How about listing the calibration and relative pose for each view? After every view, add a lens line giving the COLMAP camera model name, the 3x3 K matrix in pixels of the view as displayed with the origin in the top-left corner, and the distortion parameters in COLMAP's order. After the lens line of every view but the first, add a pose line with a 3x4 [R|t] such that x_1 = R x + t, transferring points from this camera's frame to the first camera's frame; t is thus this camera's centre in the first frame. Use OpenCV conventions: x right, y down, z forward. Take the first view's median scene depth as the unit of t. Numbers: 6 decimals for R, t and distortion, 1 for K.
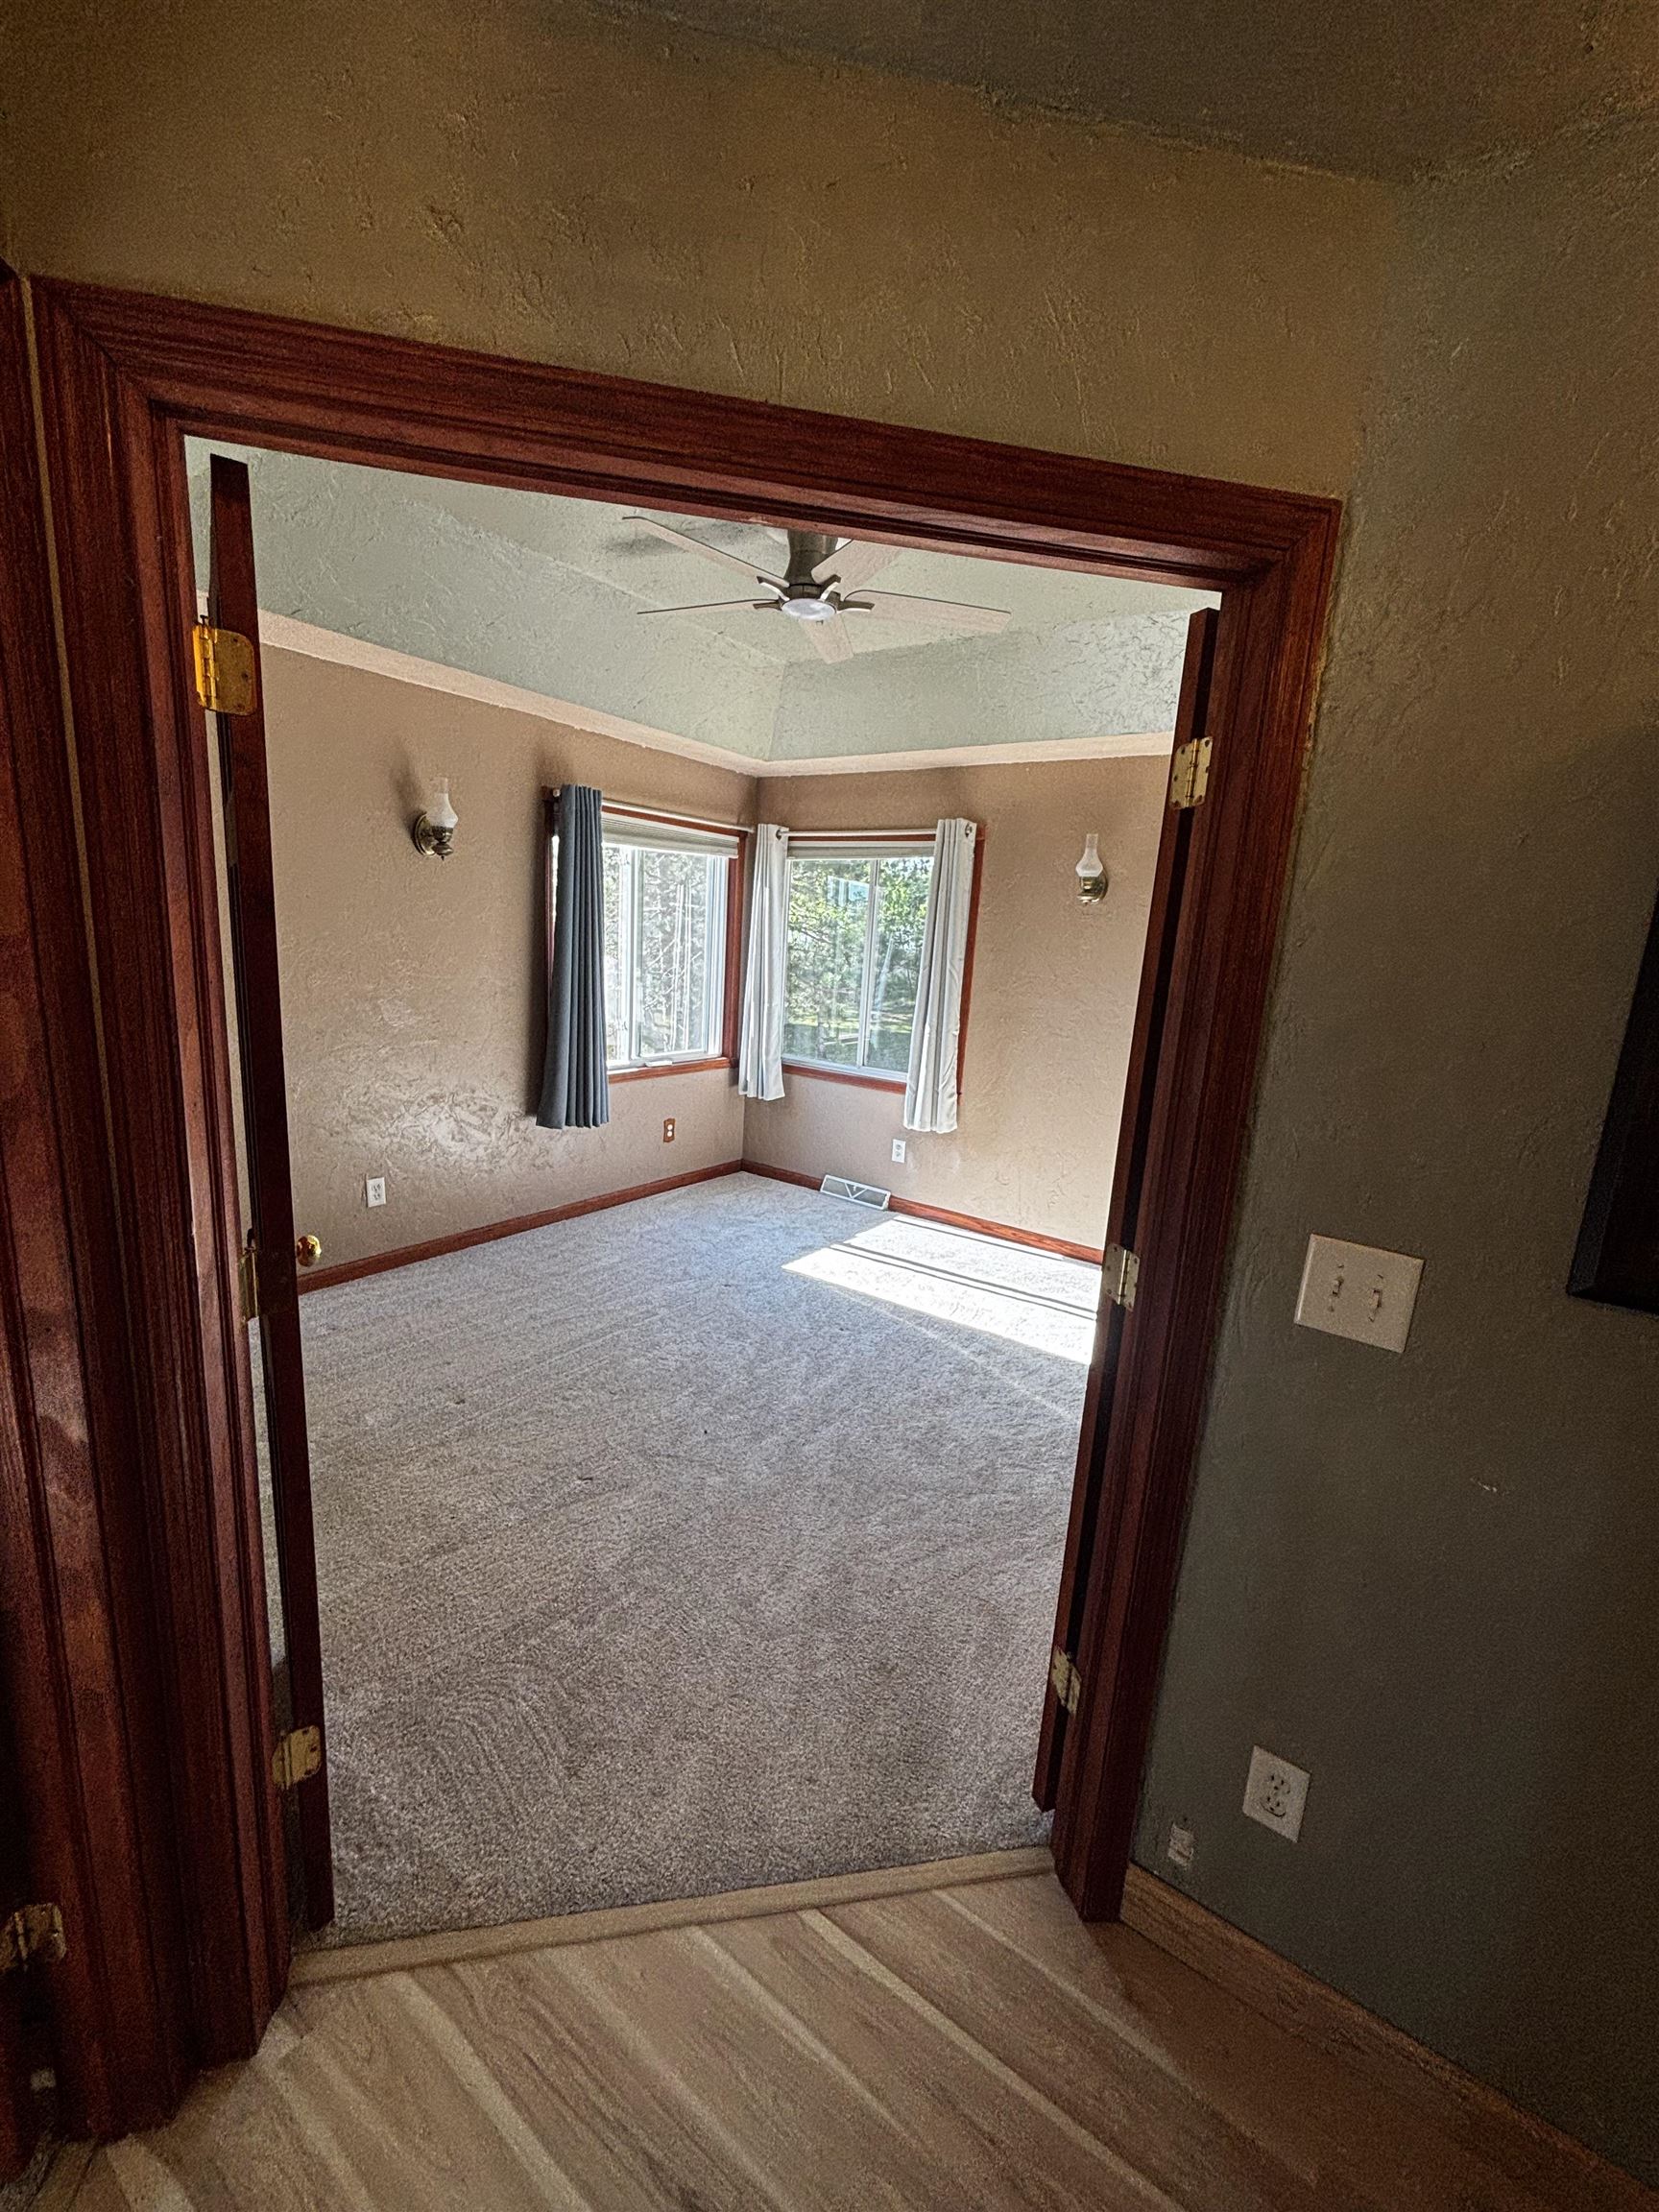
lens RADIAL K [[887.6, 0, 829.5], [0, 887.6, 1106.0], [0, 0, 1]] dist [0.001931, 0.000172]
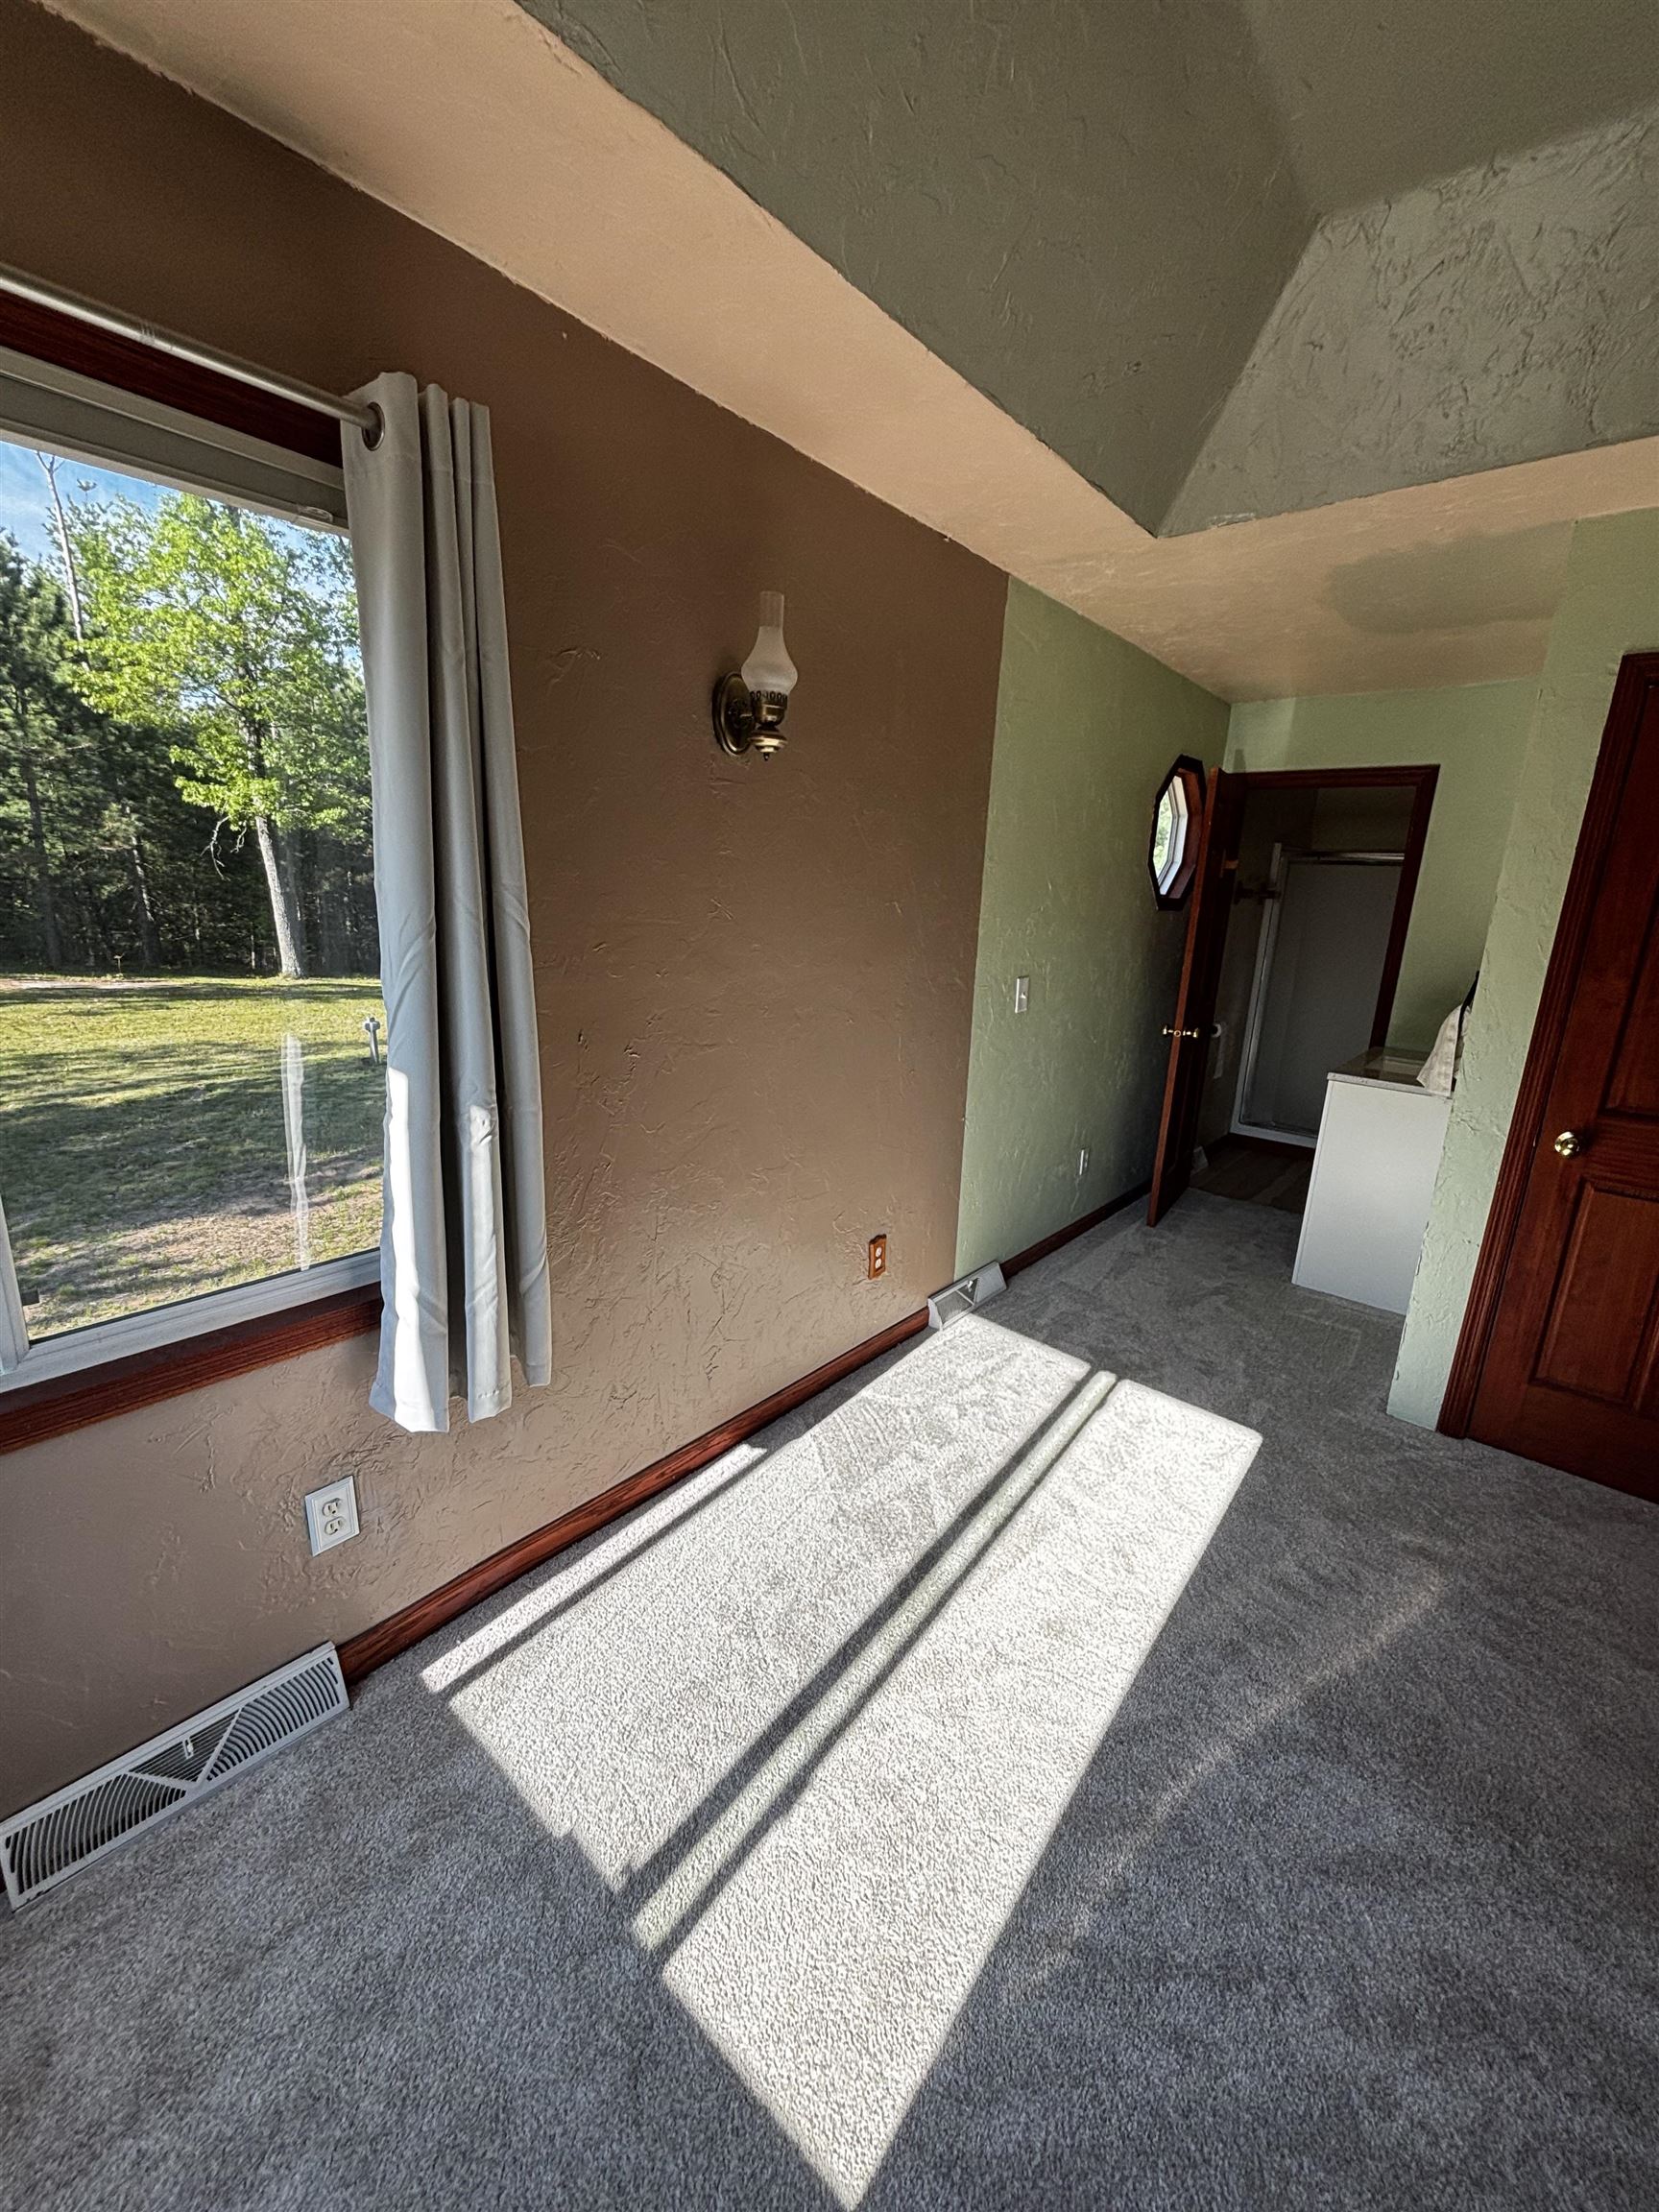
lens RADIAL K [[887.6, 0, 829.5], [0, 887.6, 1106.0], [0, 0, 1]] dist [0.001931, 0.000172]
pose [[0.099280, -0.301234, 0.948368, -0.178641], [0.163104, 0.945112, 0.283126, -0.166309], [-0.981601, 0.126574, 0.142963, 0.846419]]
